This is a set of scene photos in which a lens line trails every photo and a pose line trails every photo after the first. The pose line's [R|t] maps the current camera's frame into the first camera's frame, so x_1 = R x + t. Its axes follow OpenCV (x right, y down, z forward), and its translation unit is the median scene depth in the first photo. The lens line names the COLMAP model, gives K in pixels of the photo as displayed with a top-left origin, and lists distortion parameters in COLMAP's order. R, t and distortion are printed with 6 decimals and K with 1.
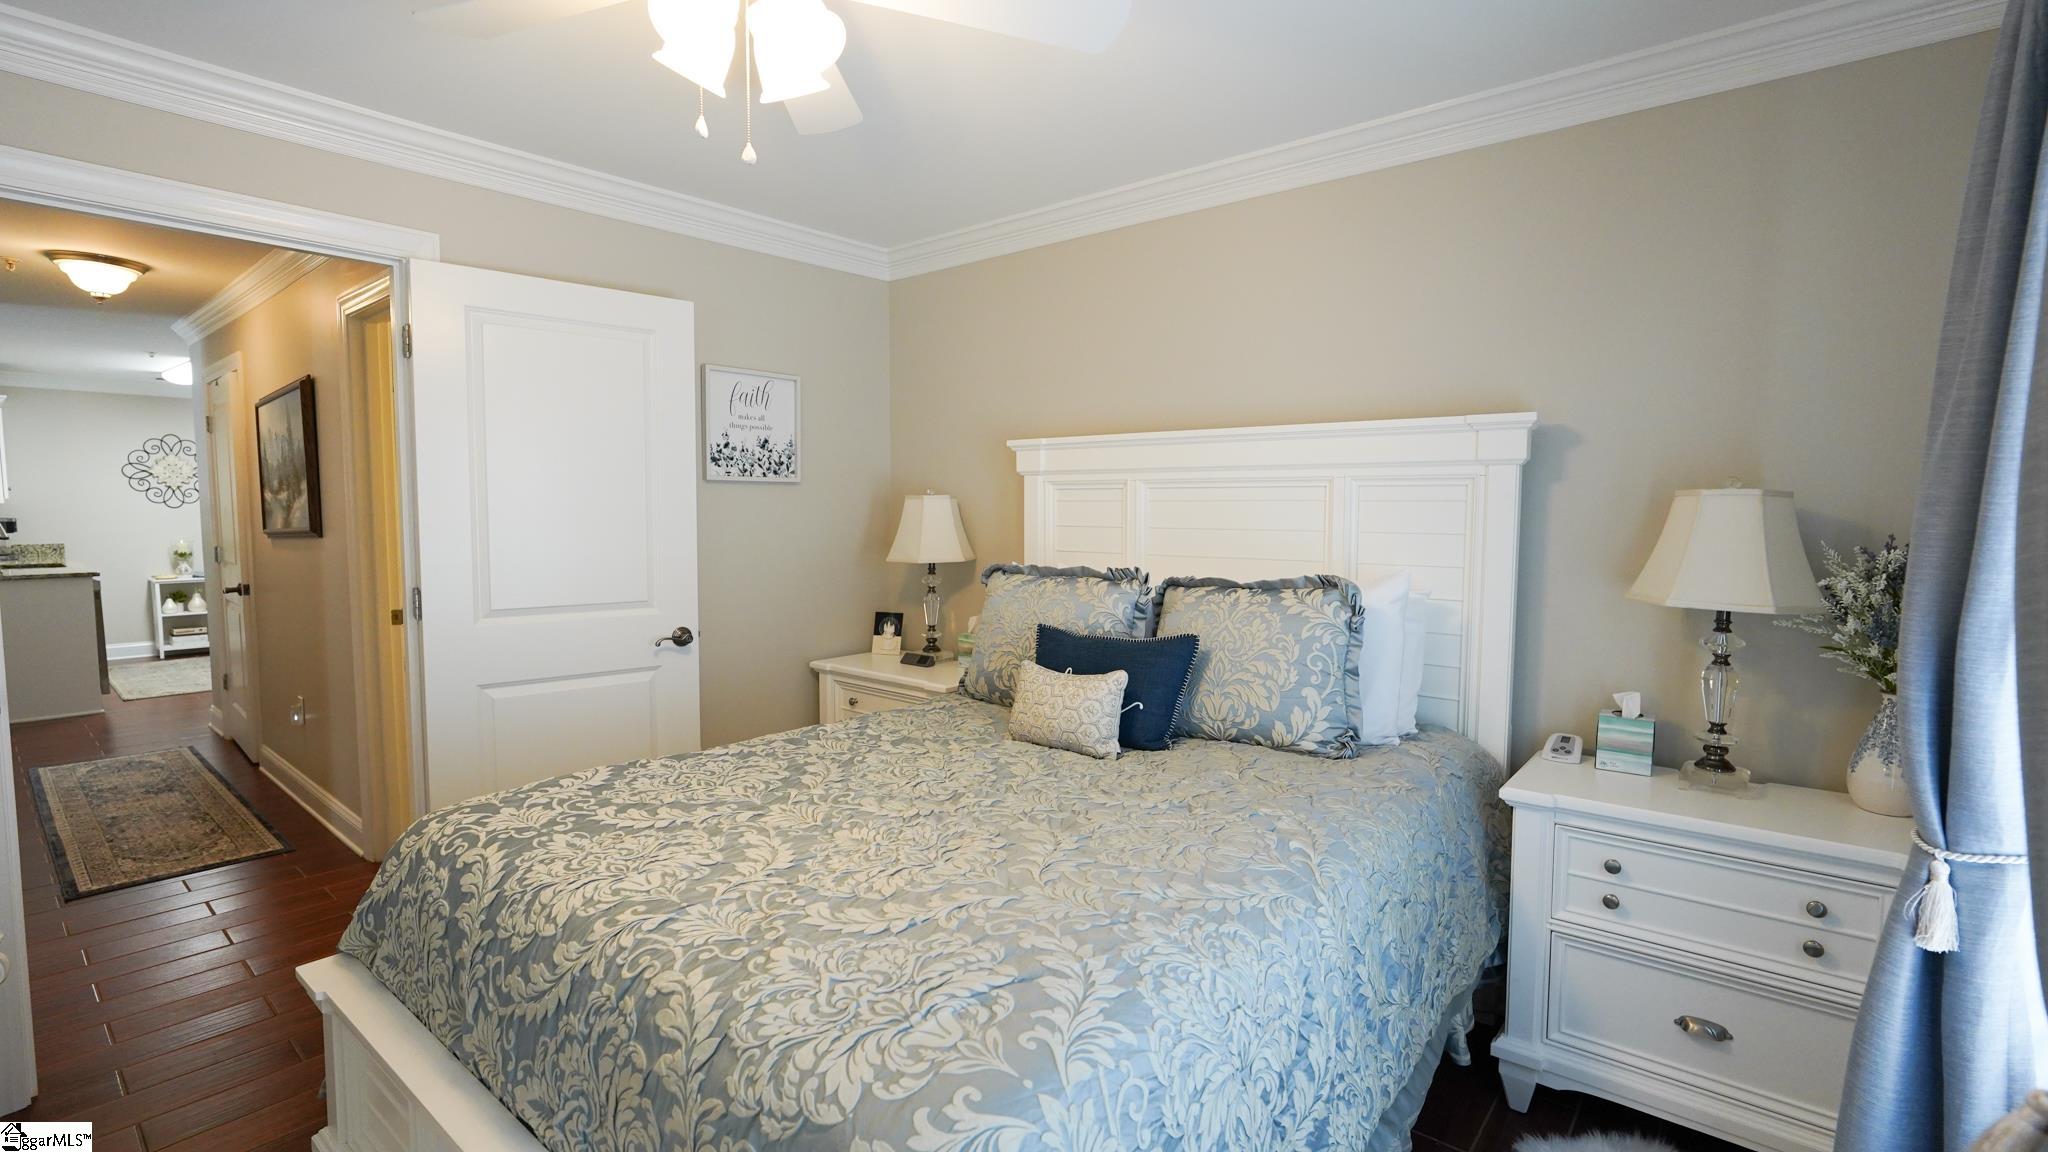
lens RADIAL K [[915.3, 0, 1023.2], [0, 915.3, 575.7], [0, 0, 1]] dist [-0.020561, 0.008509]
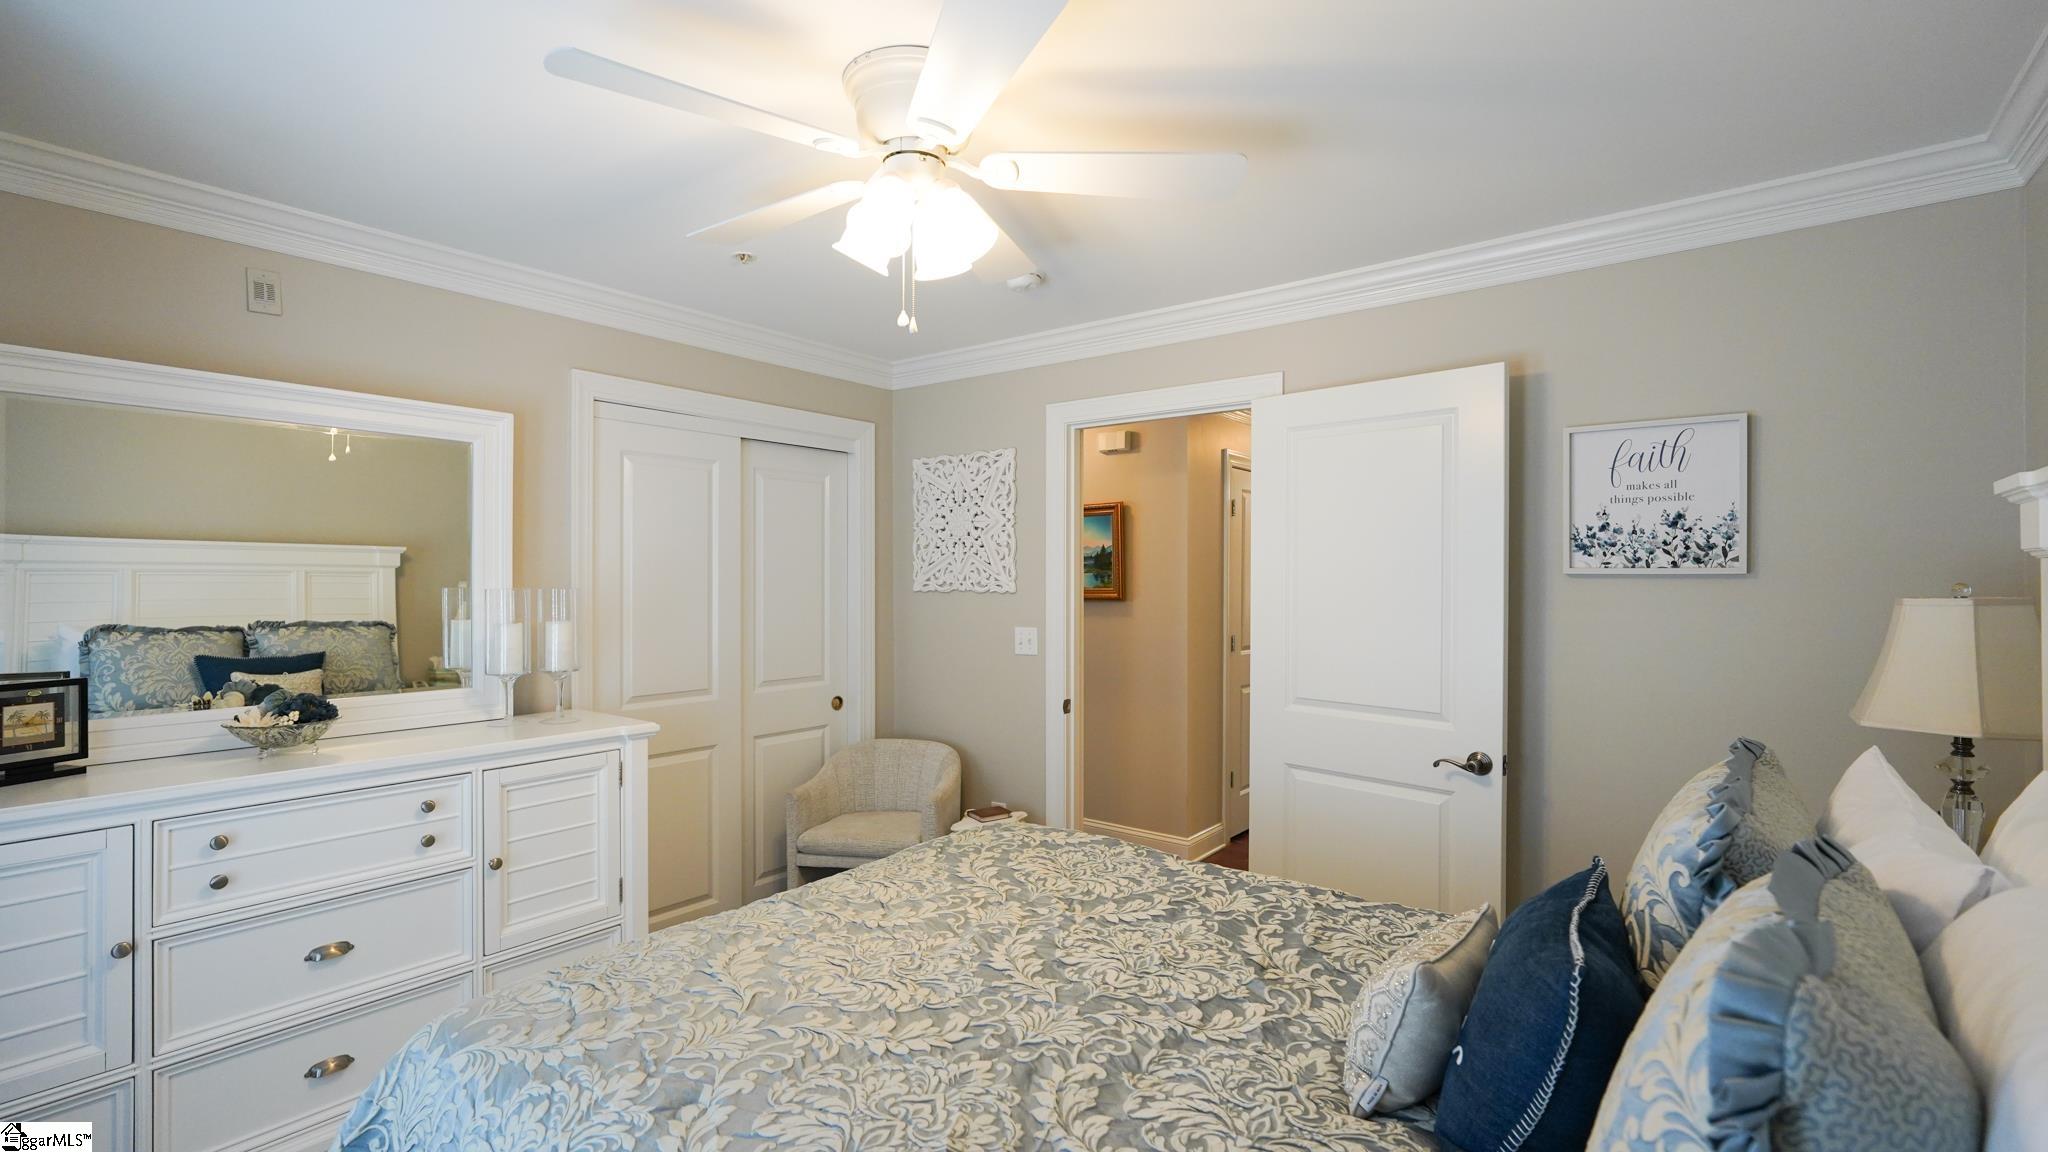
lens RADIAL K [[915.3, 0, 1023.2], [0, 915.3, 575.7], [0, 0, 1]] dist [-0.020561, 0.008509]
pose [[0.030958, -0.005712, -0.999504, 0.404483], [-0.079798, 0.996778, -0.008168, -0.058479], [0.996330, 0.080011, 0.030402, 0.500322]]
